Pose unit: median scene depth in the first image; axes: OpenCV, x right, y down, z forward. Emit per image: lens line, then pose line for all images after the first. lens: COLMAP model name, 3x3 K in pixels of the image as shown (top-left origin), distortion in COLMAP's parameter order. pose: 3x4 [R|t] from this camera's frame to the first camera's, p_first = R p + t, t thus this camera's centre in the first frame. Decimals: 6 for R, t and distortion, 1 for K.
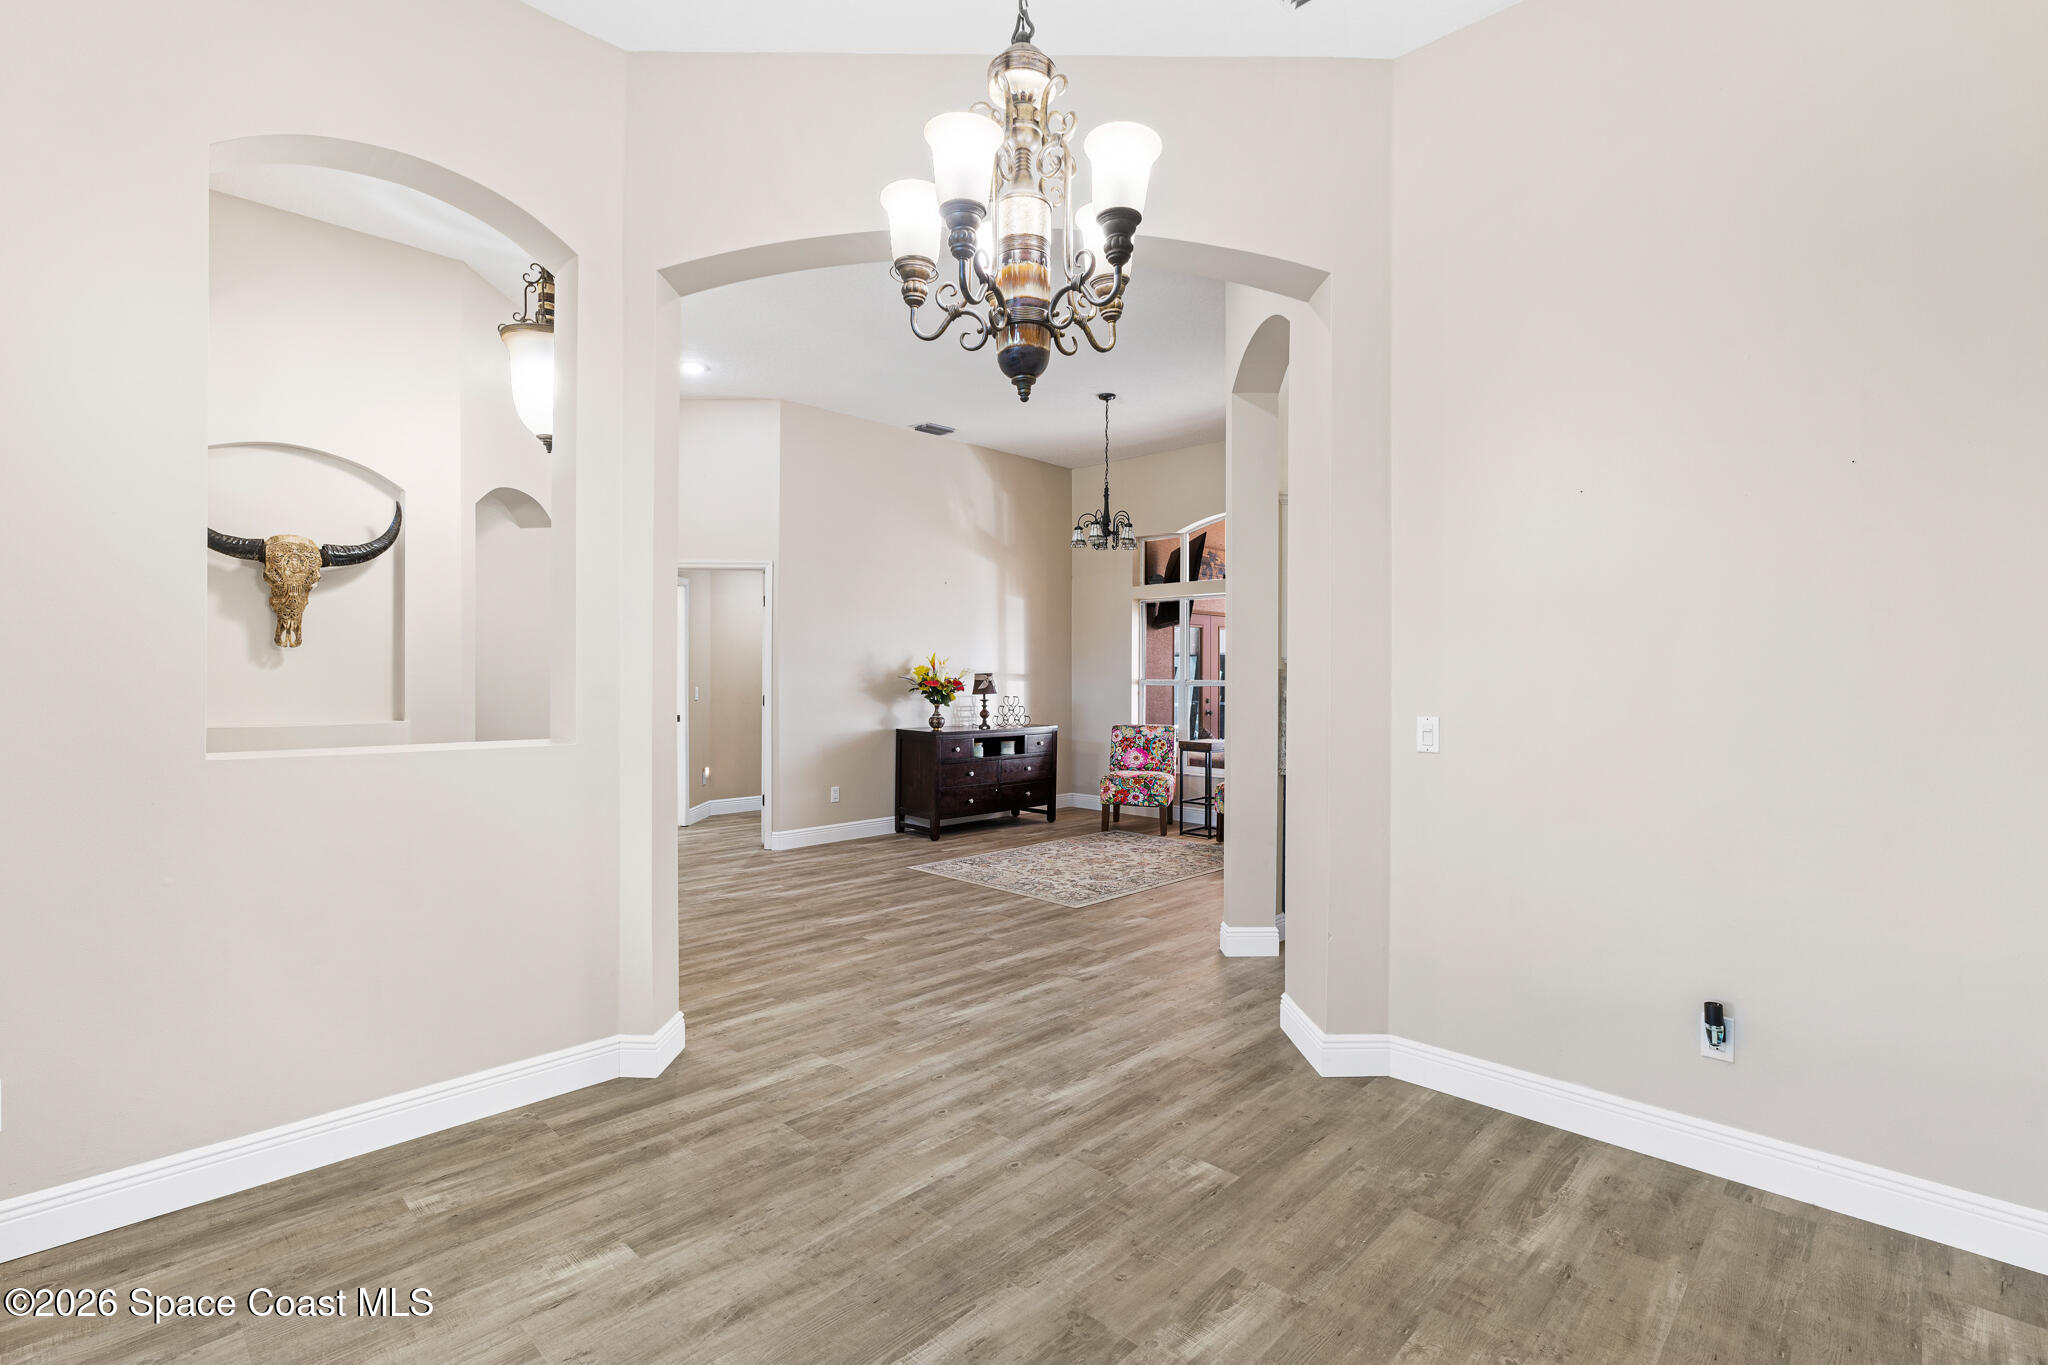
lens RADIAL K [[922.5, 0, 1018.2], [0, 922.5, 675.4], [0, 0, 1]] dist [-0.011963, 0.000094]
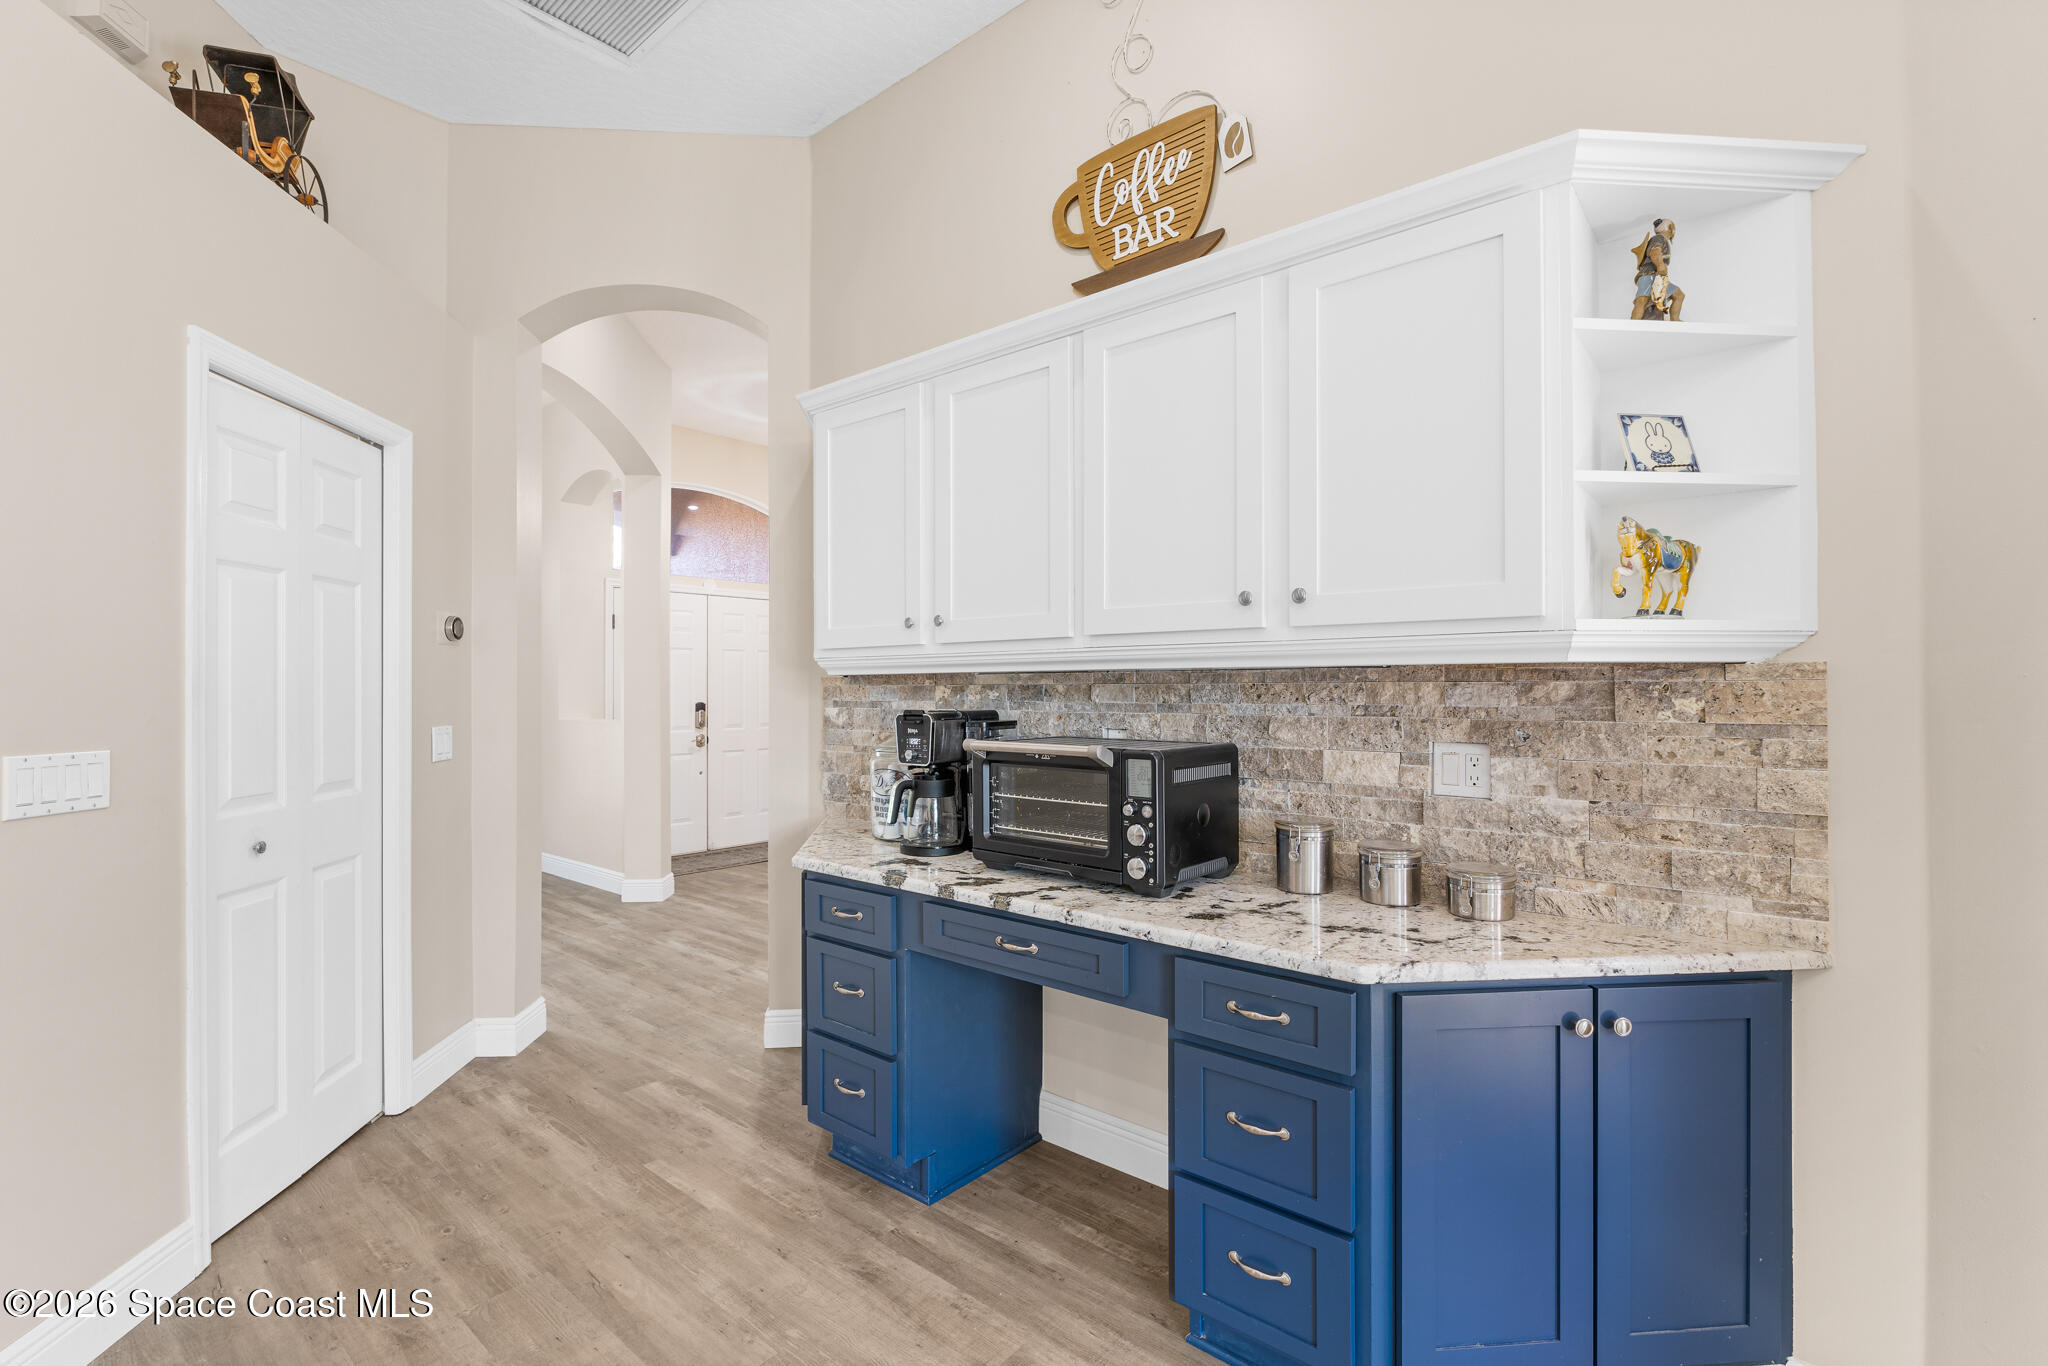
lens RADIAL K [[919.4, 0, 1016.3], [0, 919.4, 680.2], [0, 0, 1]] dist [-0.010575, -0.000238]
pose [[0.071878, -0.014229, -0.997312, 1.292378], [0.000321, 0.999899, -0.014242, 0.008005], [0.997413, 0.000704, 0.071876, 1.394371]]
